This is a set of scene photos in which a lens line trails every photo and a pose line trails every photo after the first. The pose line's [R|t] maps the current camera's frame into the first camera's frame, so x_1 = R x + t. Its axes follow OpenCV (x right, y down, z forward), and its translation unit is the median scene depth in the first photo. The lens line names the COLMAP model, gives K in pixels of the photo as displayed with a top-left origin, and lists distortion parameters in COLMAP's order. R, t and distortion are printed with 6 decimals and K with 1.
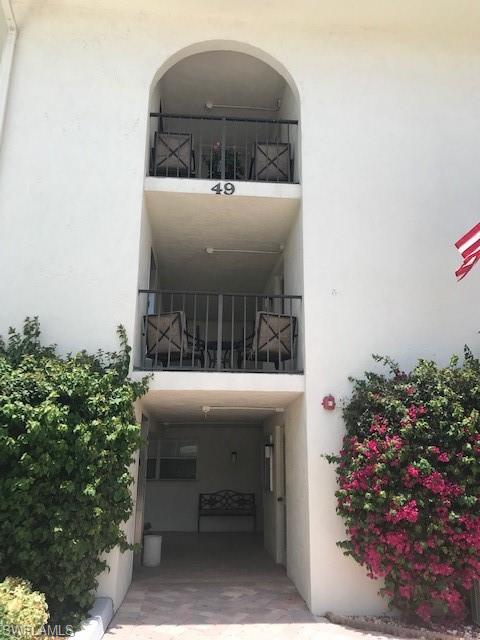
lens RADIAL K [[514.8, 0, 240.0], [0, 514.8, 320.0], [0, 0, 1]] dist [-0.003137, -0.002944]
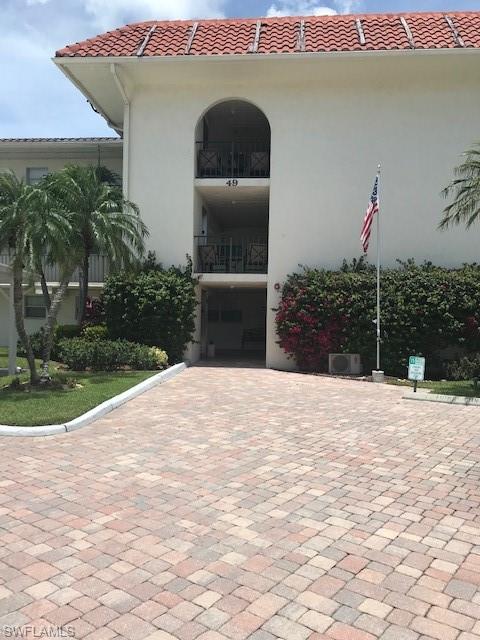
lens RADIAL K [[514.8, 0, 240.0], [0, 514.8, 320.0], [0, 0, 1]] dist [-0.003137, -0.002944]
pose [[0.986352, 0.007680, -0.164469, 0.419203], [0.038125, 0.961111, 0.273519, -0.356045], [0.160173, -0.276056, 0.947701, -1.351203]]
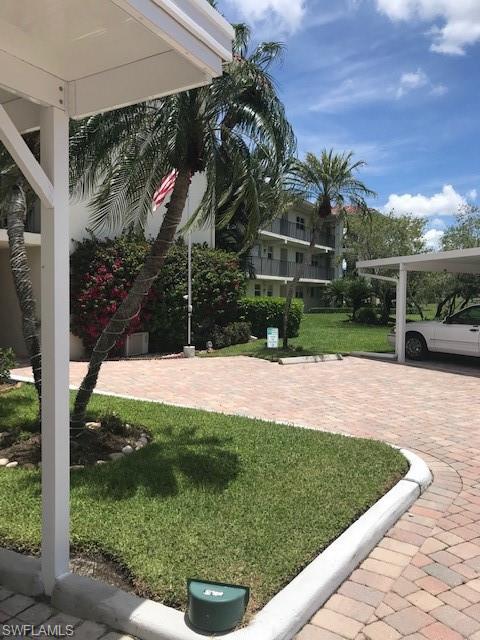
lens RADIAL K [[514.8, 0, 240.0], [0, 514.8, 320.0], [0, 0, 1]] dist [-0.003137, -0.002944]
pose [[0.564267, -0.044474, 0.824394, -1.023630], [-0.220304, 0.954230, 0.202268, -0.118310], [-0.795657, -0.295750, 0.528642, -0.515163]]
